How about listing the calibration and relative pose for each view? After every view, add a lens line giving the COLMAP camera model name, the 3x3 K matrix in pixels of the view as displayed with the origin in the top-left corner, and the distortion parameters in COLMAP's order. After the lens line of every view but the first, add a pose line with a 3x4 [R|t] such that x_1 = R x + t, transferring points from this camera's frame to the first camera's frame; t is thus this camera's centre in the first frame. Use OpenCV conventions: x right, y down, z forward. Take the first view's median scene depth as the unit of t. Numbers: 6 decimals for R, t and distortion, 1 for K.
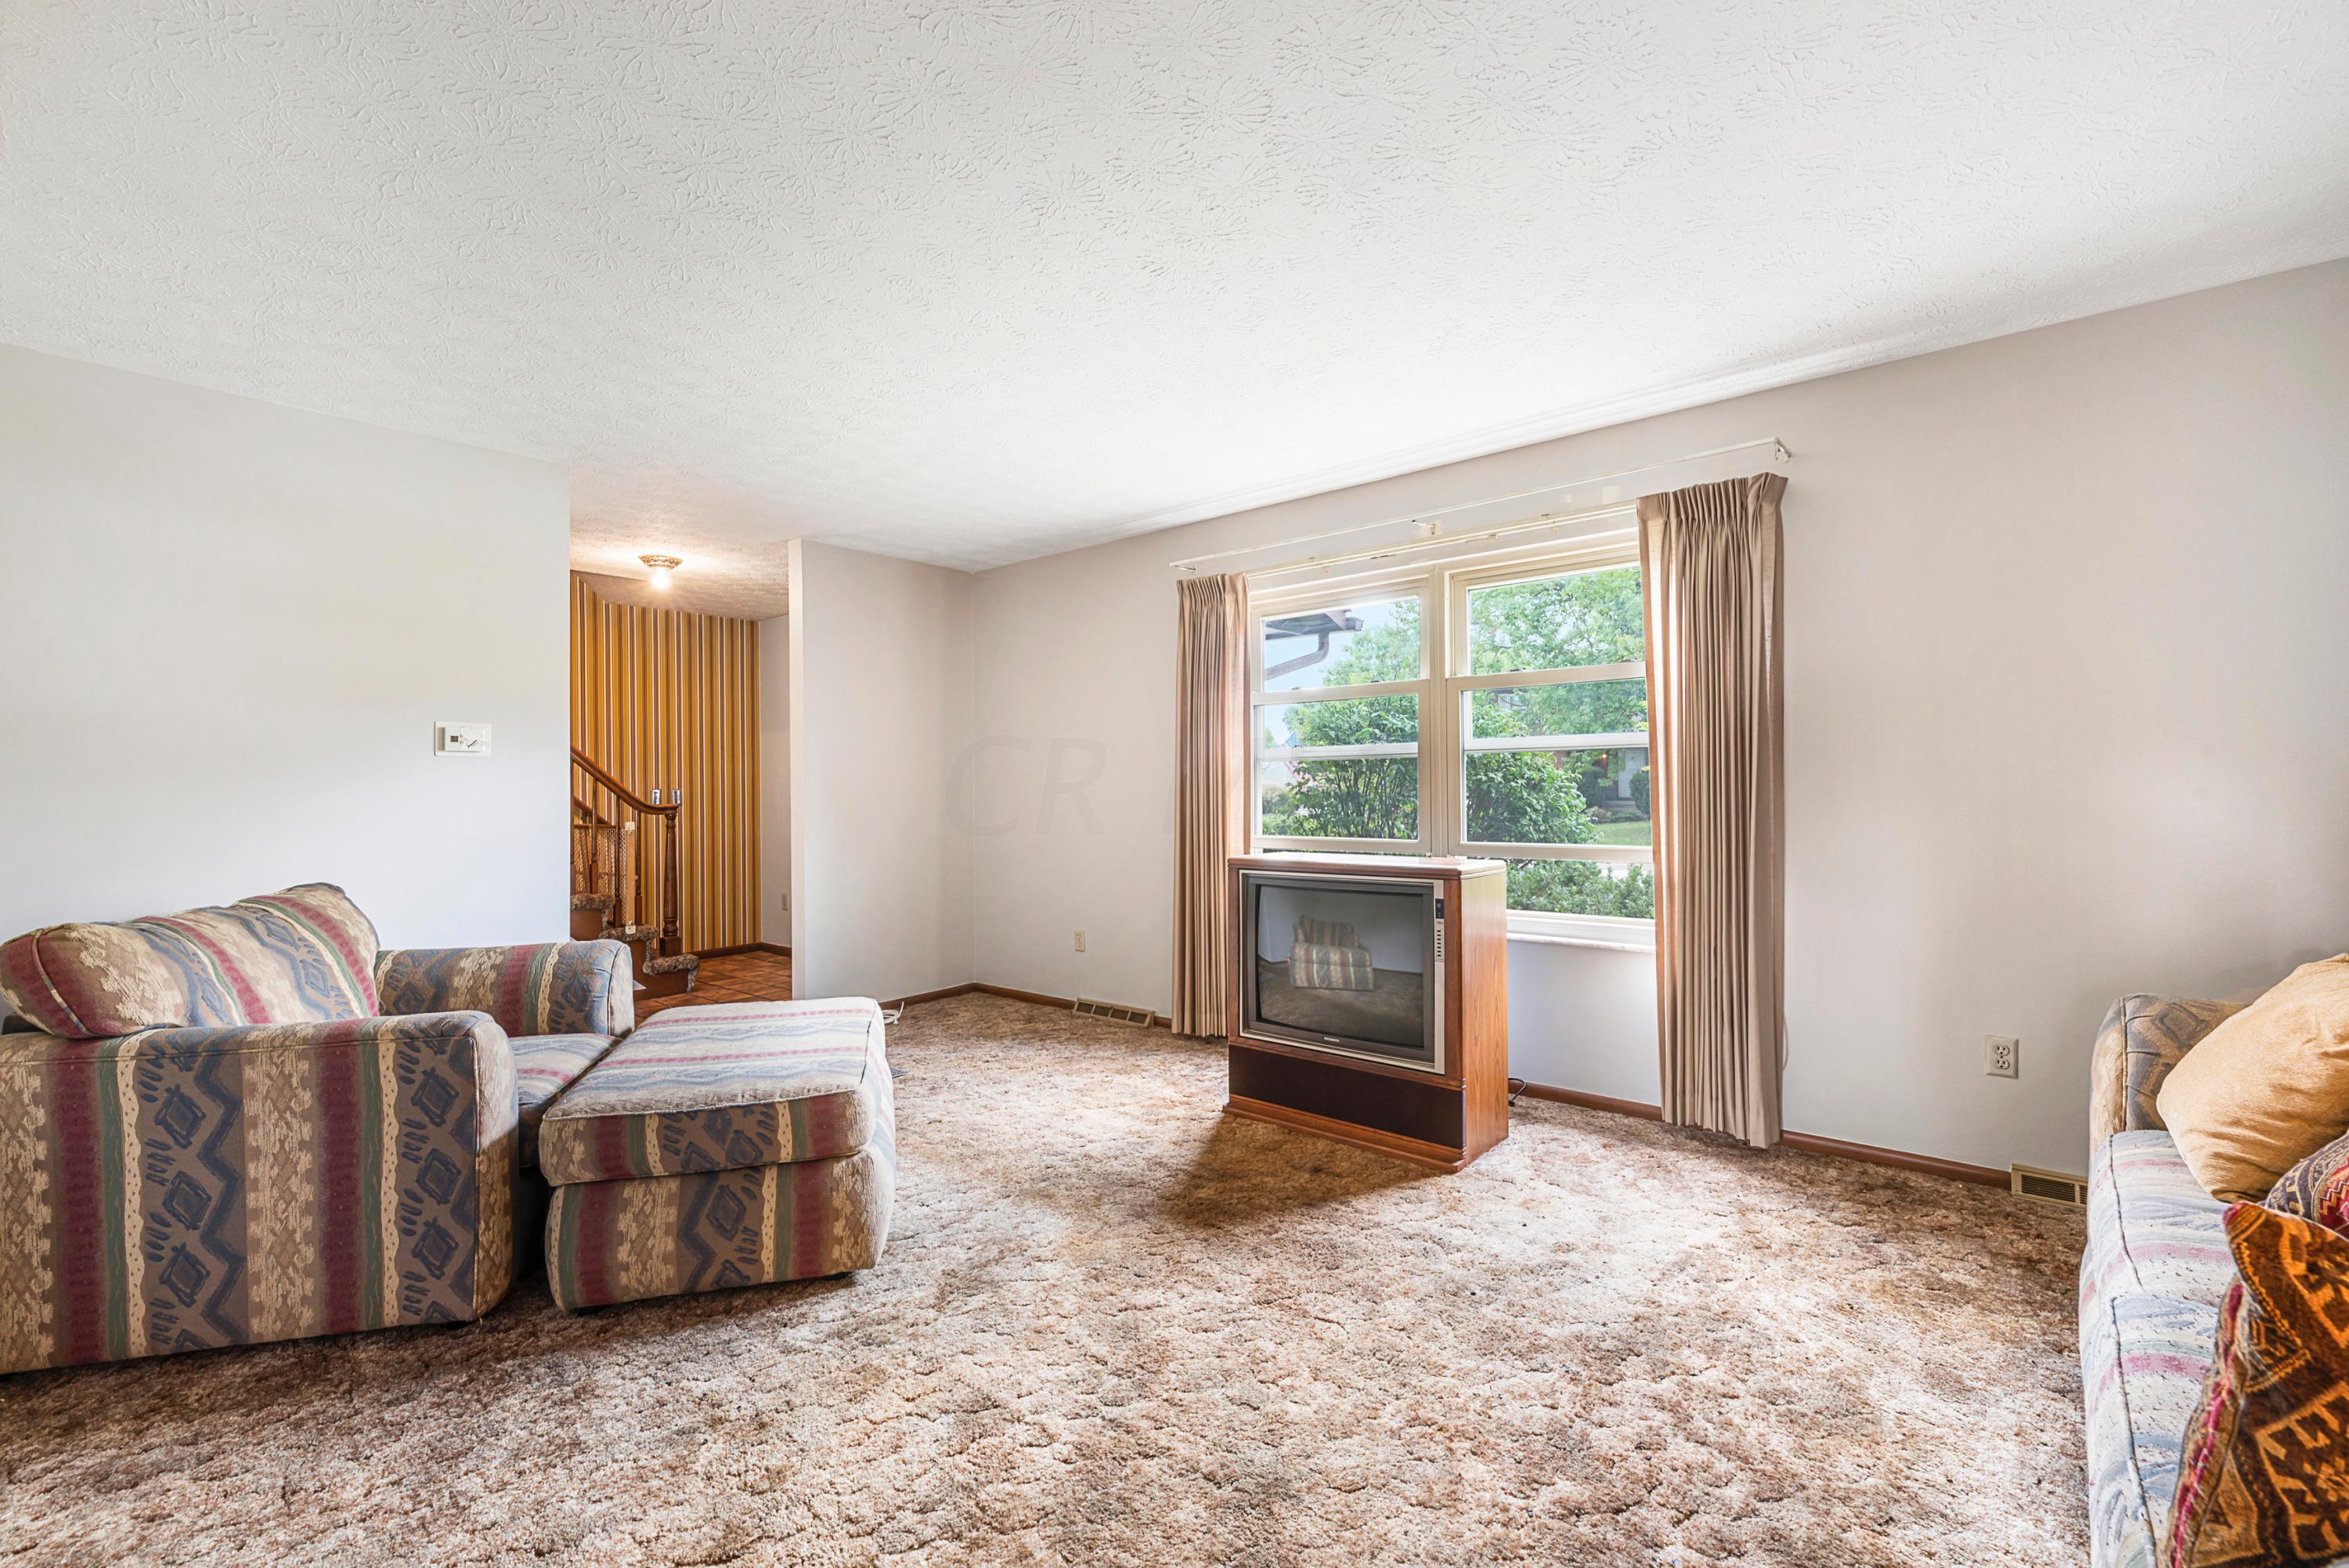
lens RADIAL K [[955.3, 0, 1163.0], [0, 955.3, 783.2], [0, 0, 1]] dist [0.001748, 0.000019]
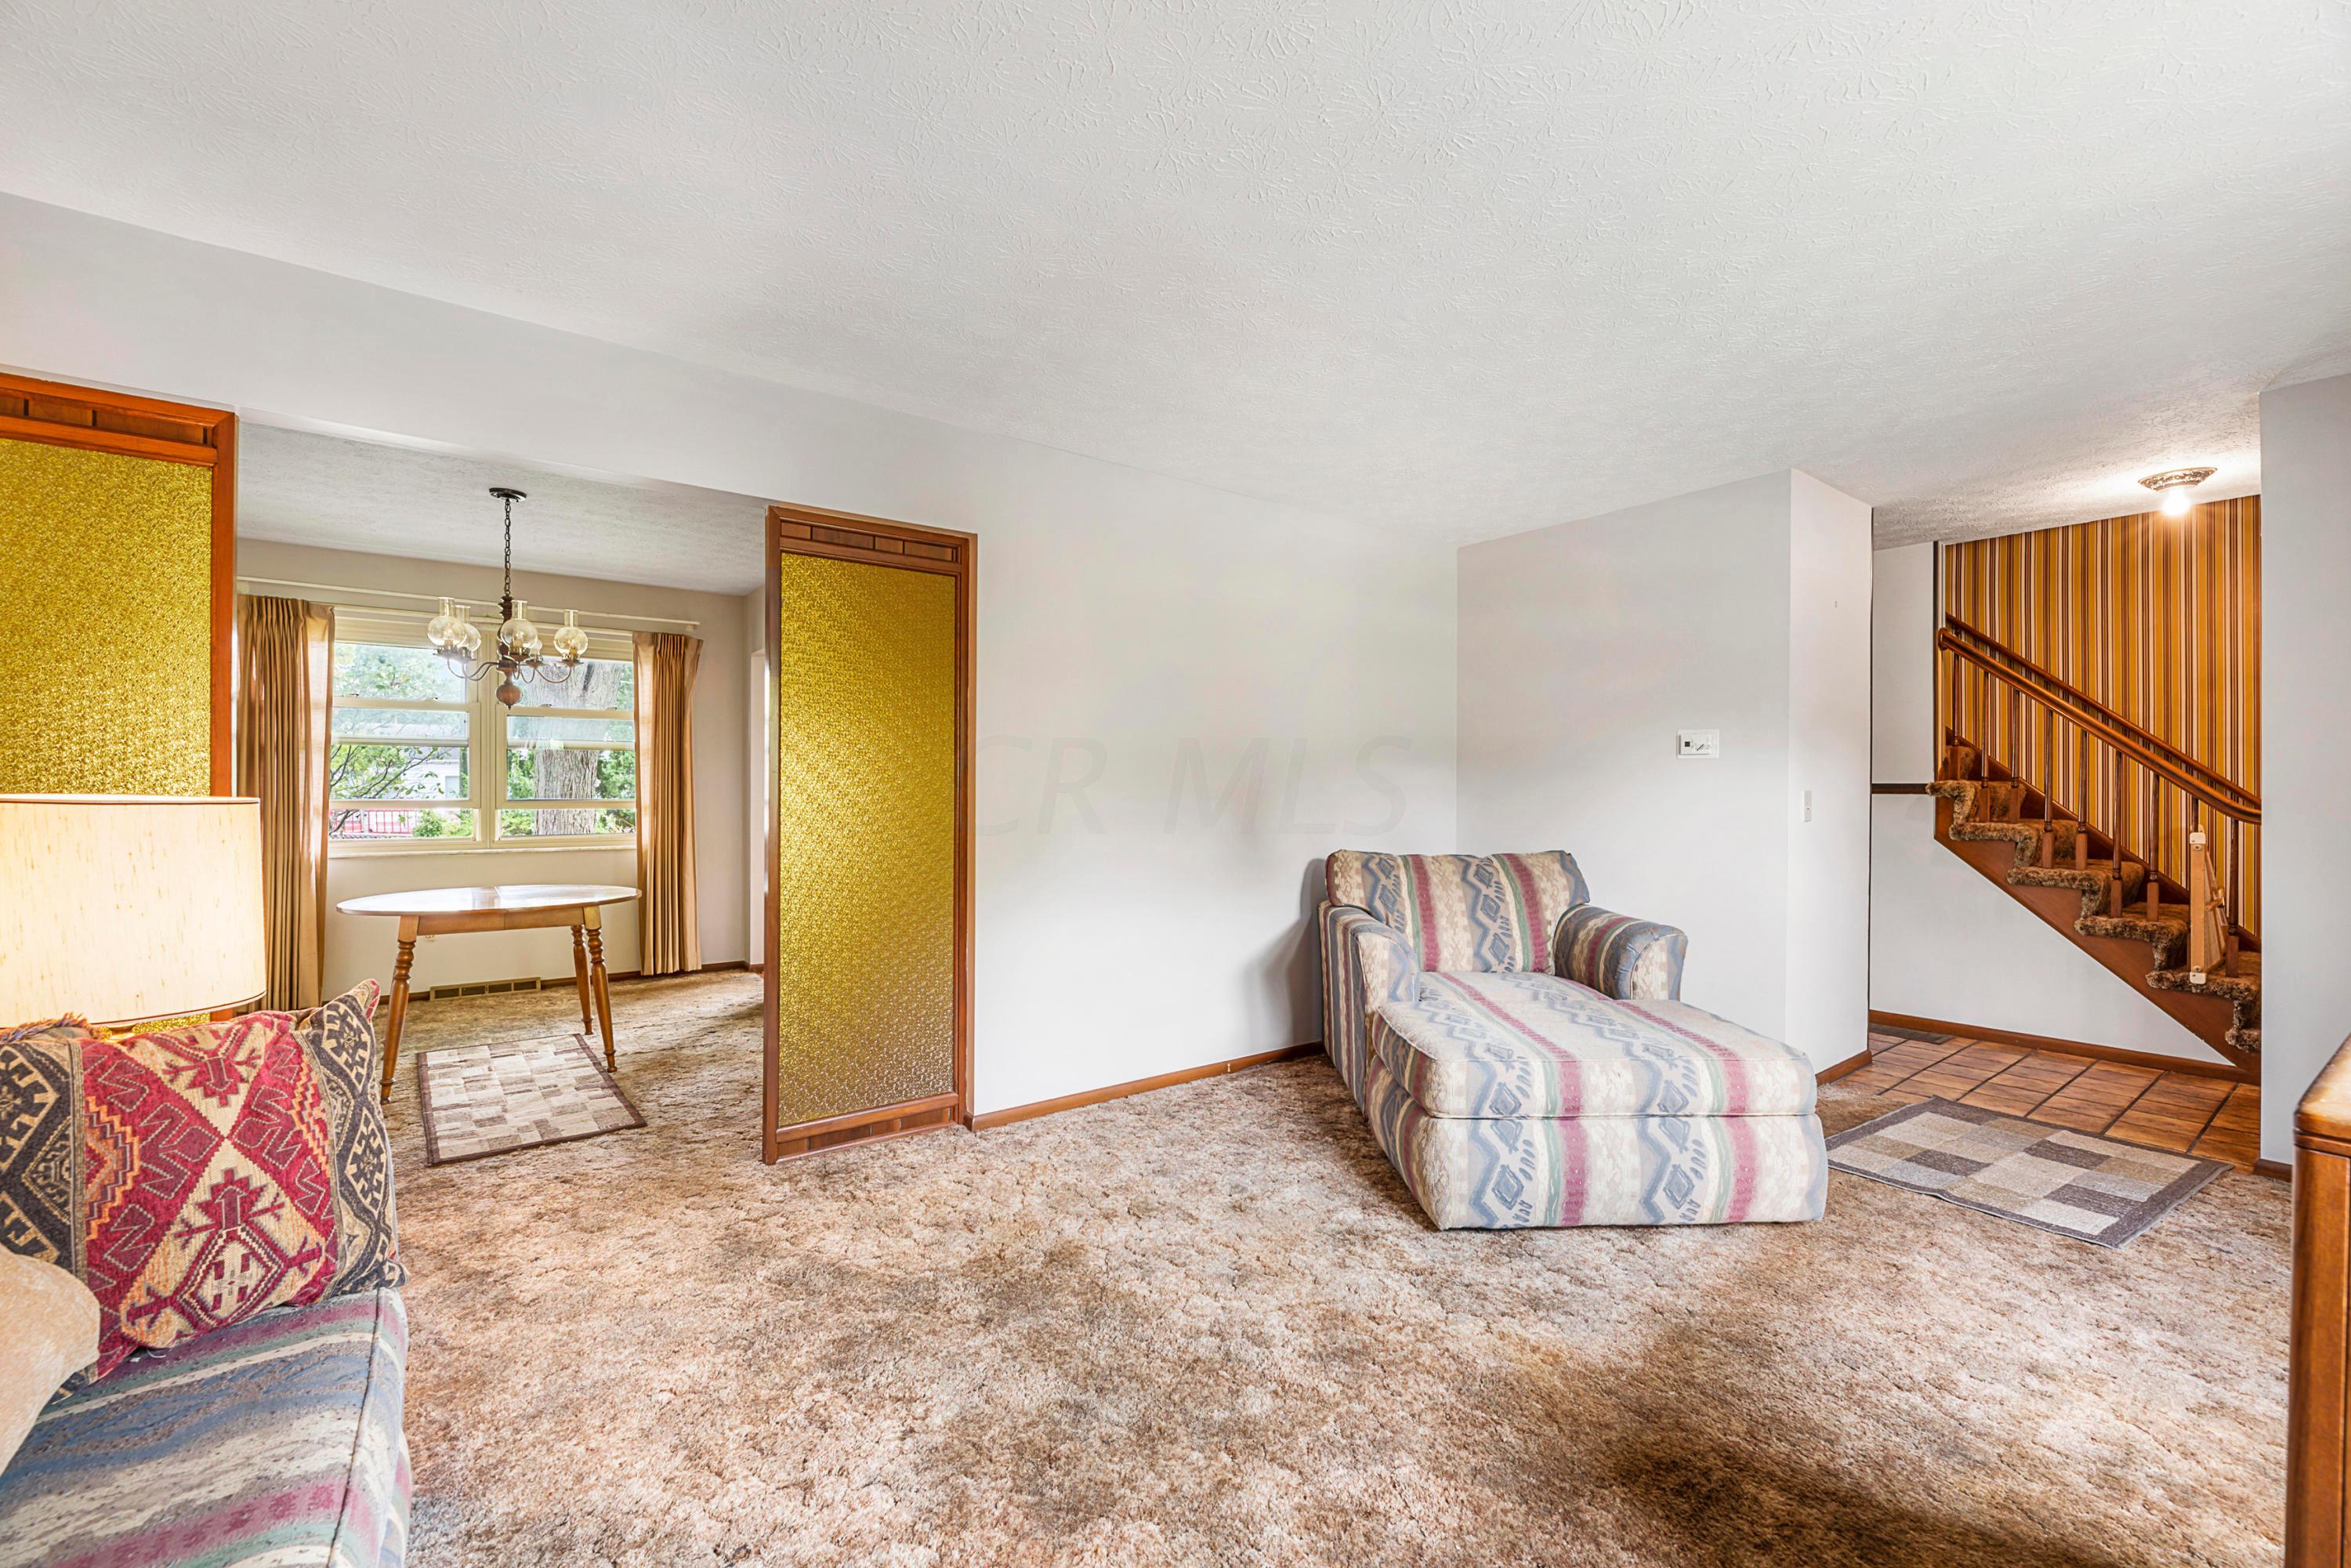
lens RADIAL K [[956.1, 0, 1171.6], [0, 956.1, 785.1], [0, 0, 1]] dist [0.001748, 0.000019]
pose [[-0.216499, 0.004867, -0.976271, 0.634004], [0.002801, 0.999987, 0.004364, -0.003114], [0.976279, -0.001790, -0.216510, 0.719937]]
